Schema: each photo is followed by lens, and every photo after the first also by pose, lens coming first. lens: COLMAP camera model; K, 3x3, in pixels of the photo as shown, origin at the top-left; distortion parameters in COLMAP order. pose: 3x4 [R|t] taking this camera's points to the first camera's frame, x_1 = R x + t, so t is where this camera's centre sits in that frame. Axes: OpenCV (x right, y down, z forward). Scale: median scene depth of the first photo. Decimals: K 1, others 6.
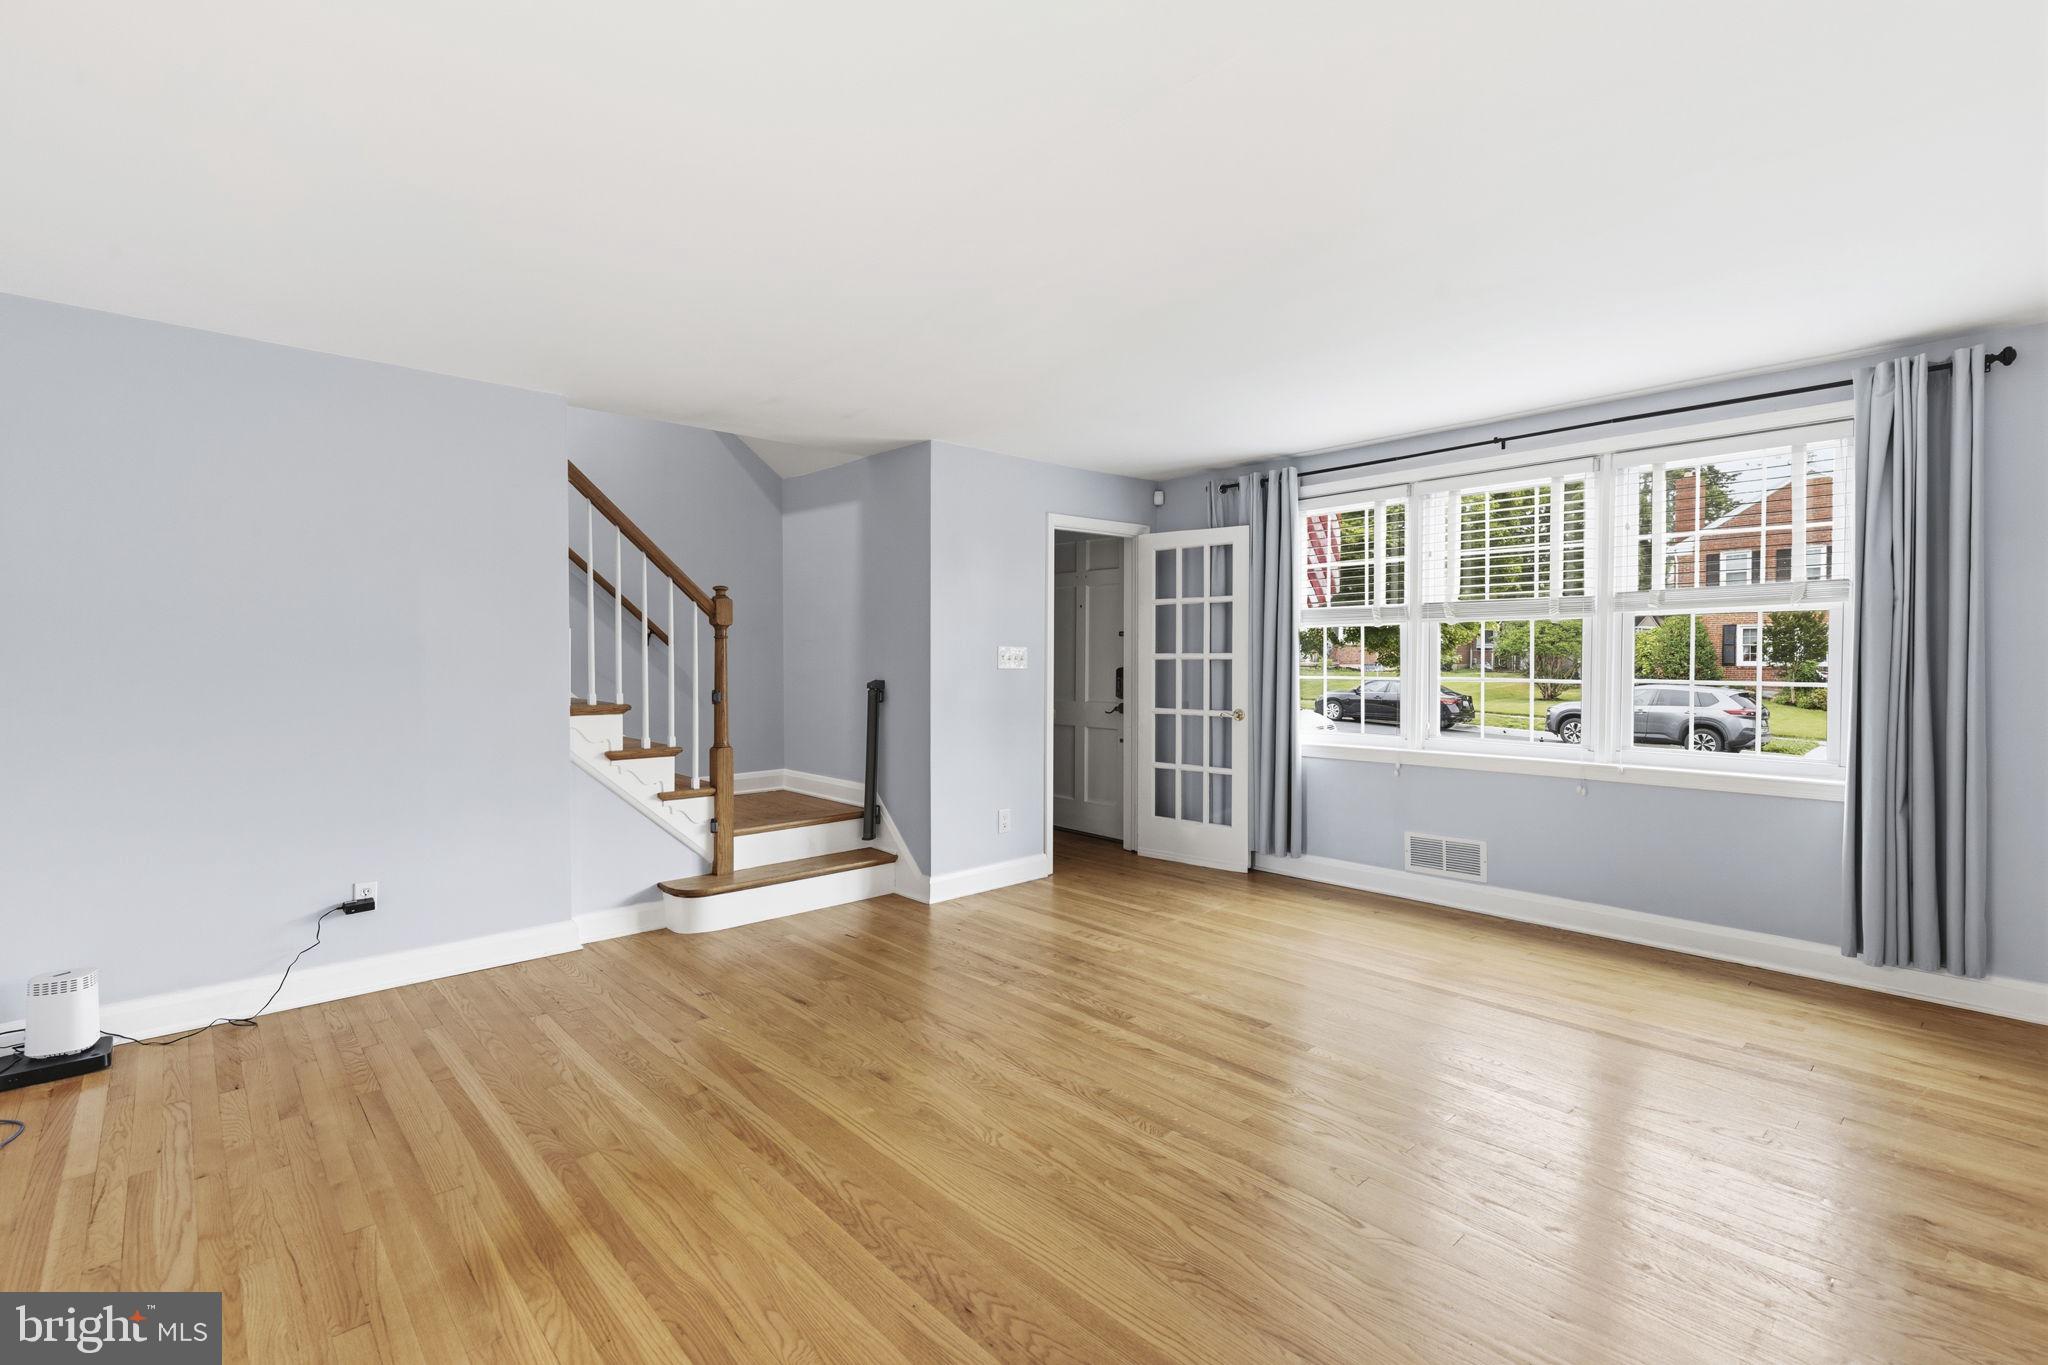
lens RADIAL K [[954.3, 0, 1019.5], [0, 954.3, 677.0], [0, 0, 1]] dist [0.015298, -0.001621]
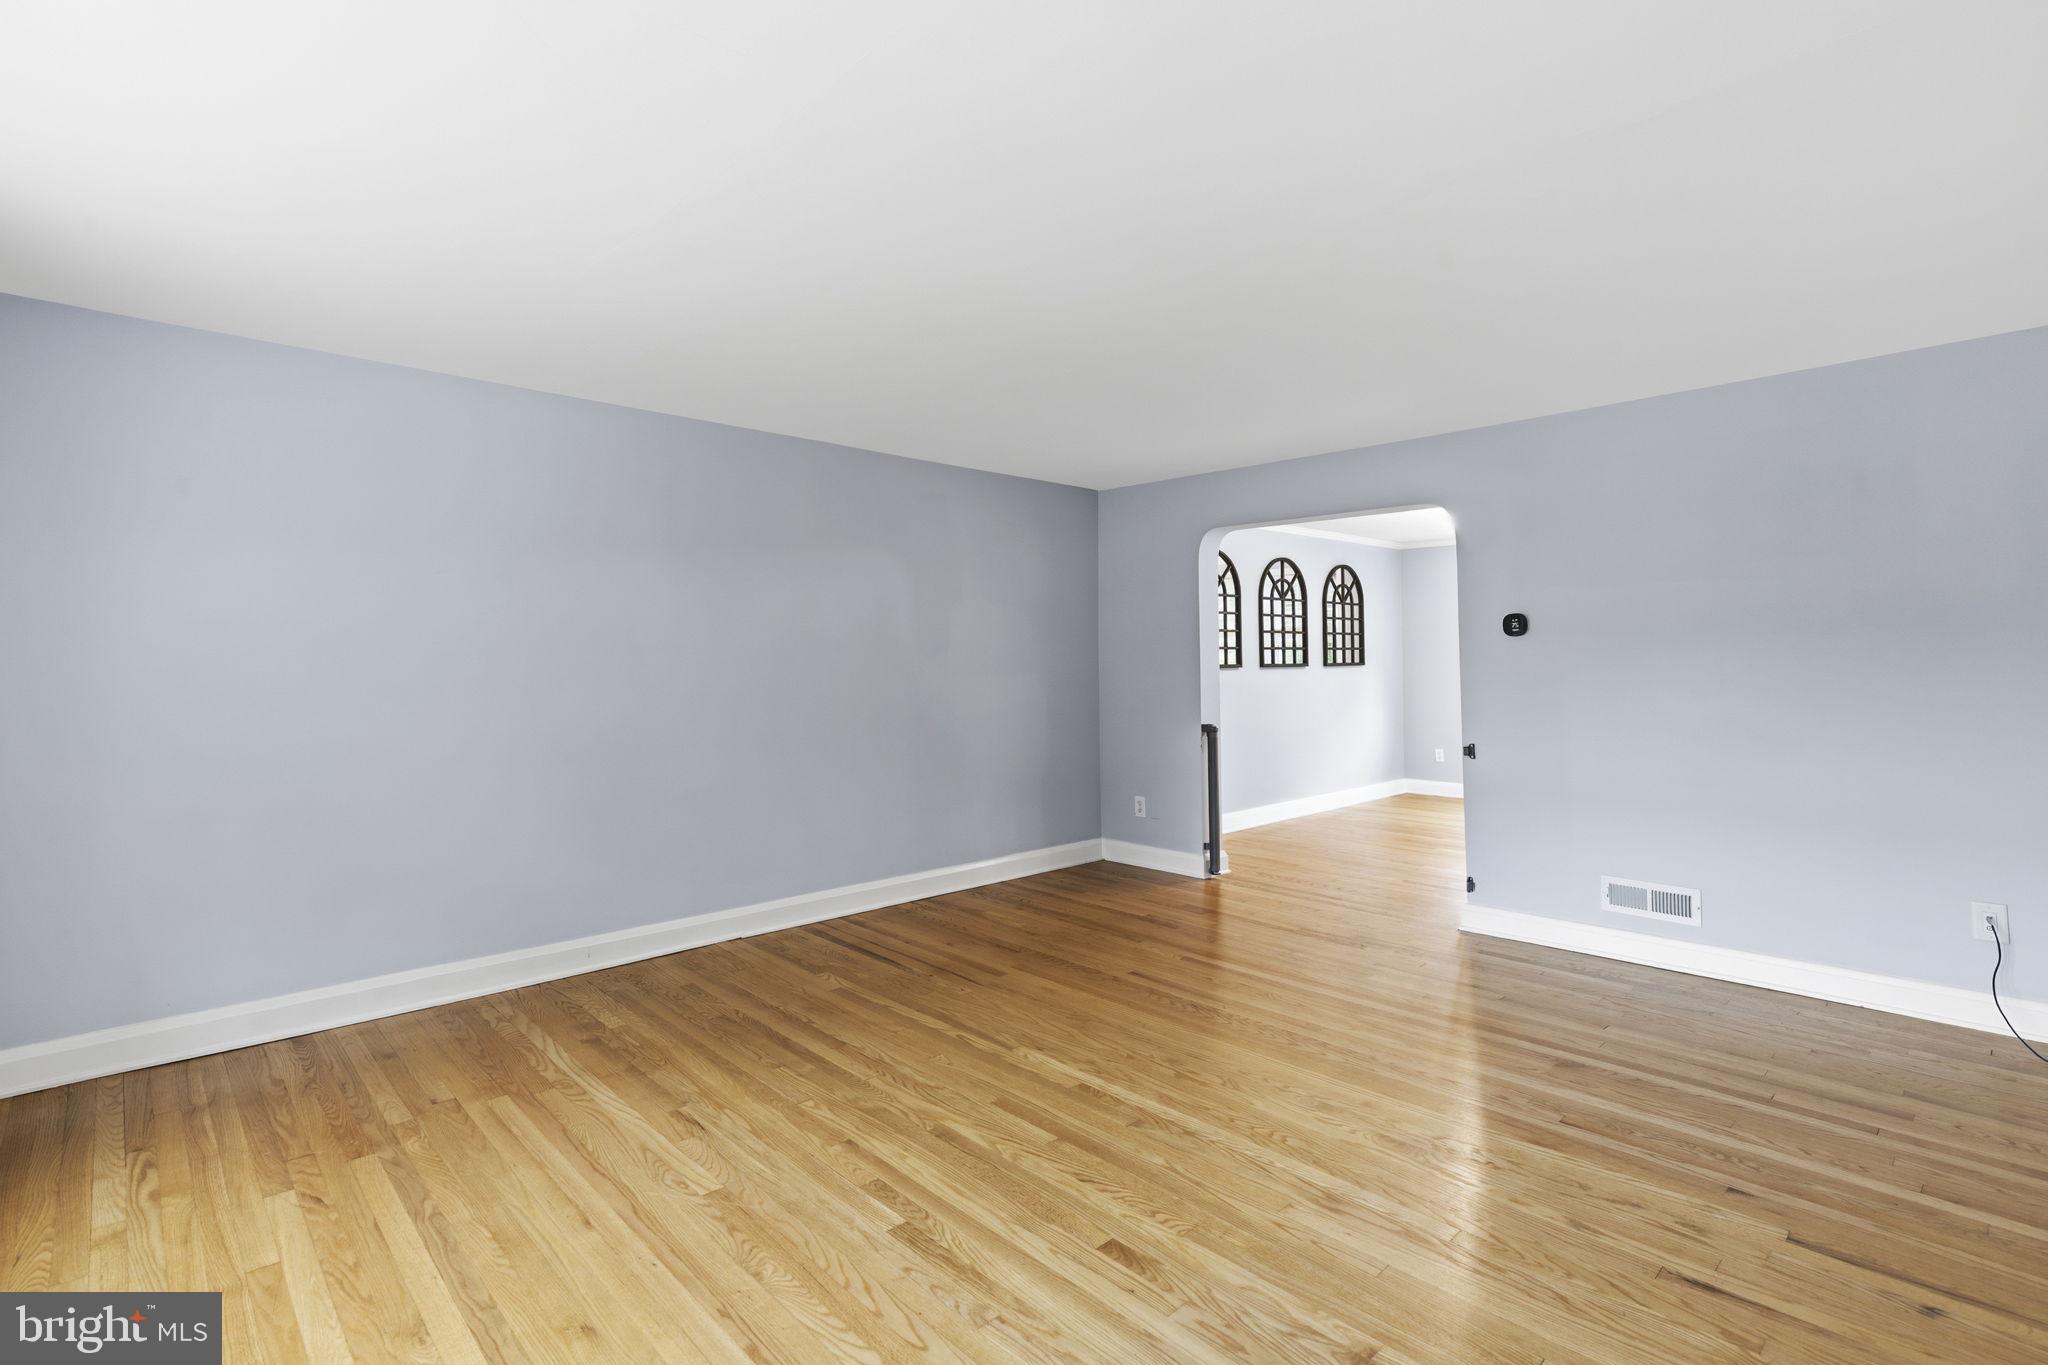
lens RADIAL K [[954.3, 0, 1028.9], [0, 954.3, 673.8], [0, 0, 1]] dist [0.015298, -0.001621]
pose [[-0.999835, 0.007556, -0.016514, 0.197913], [0.007290, 0.999844, 0.016106, -0.026413], [0.016633, 0.015983, -0.999734, 1.874860]]
